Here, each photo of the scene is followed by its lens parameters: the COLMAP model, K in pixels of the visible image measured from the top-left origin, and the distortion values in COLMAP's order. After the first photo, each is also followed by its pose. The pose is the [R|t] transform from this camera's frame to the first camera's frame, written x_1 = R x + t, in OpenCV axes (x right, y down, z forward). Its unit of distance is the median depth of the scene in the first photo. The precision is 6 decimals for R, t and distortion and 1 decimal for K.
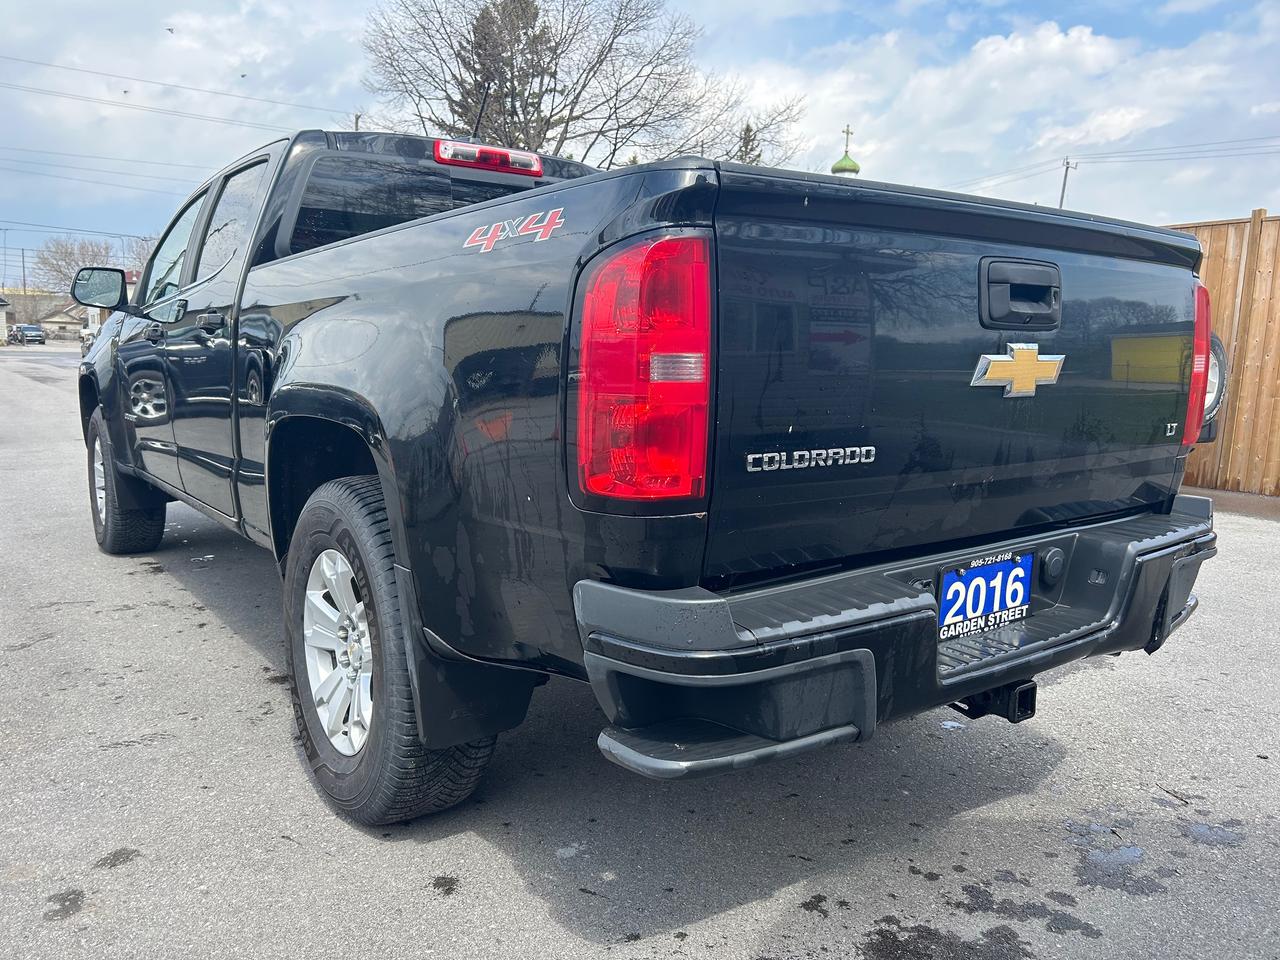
lens RADIAL K [[966.3, 0, 640.0], [0, 966.3, 480.0], [0, 0, 1]] dist [0.056750, -0.054415]
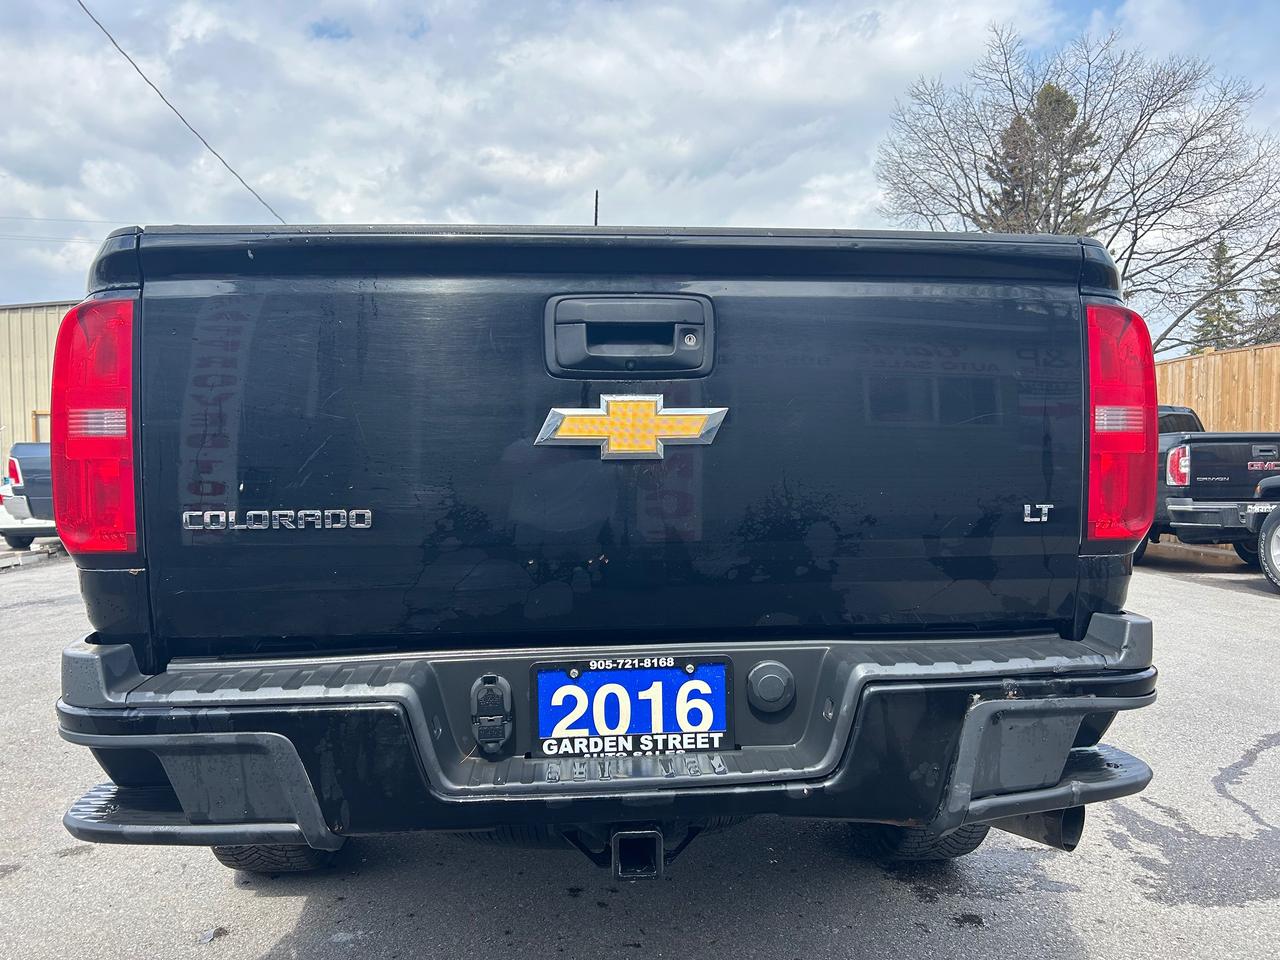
lens RADIAL K [[954.4, 0, 636.2], [0, 954.4, 473.3], [0, 0, 1]] dist [0.073803, -0.067897]
pose [[0.847056, -0.009257, -0.531423, 0.792513], [-0.056286, 0.992664, -0.107007, 0.010885], [0.528515, 0.120552, 0.840321, 0.326186]]
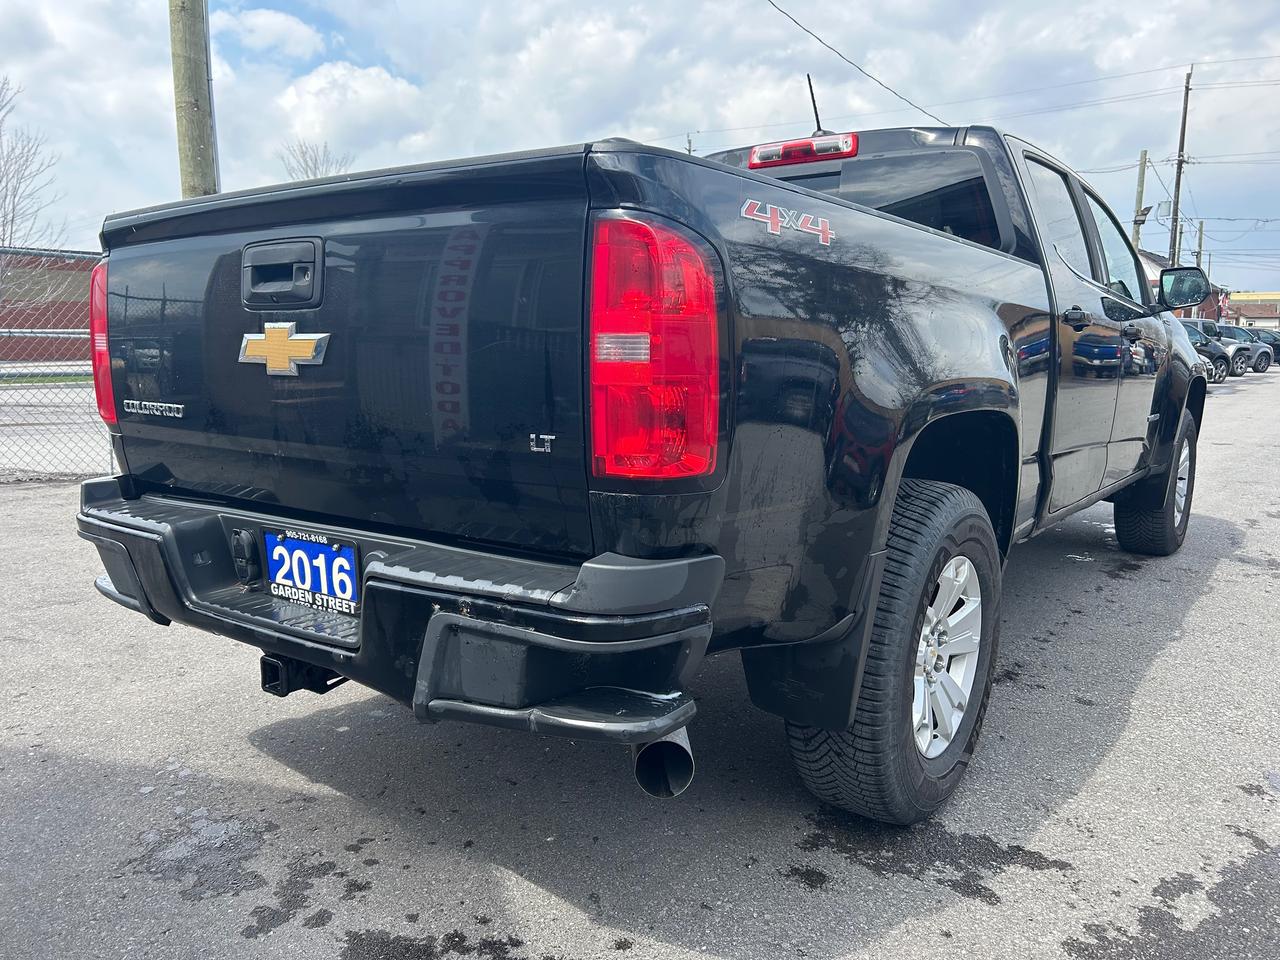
lens RADIAL K [[966.3, 0, 640.0], [0, 966.3, 480.0], [0, 0, 1]] dist [0.056750, -0.054415]
pose [[0.293585, 0.124899, -0.947738, 1.433930], [-0.131183, 0.987312, 0.089477, -0.114149], [0.946889, 0.098058, 0.306244, 1.025341]]
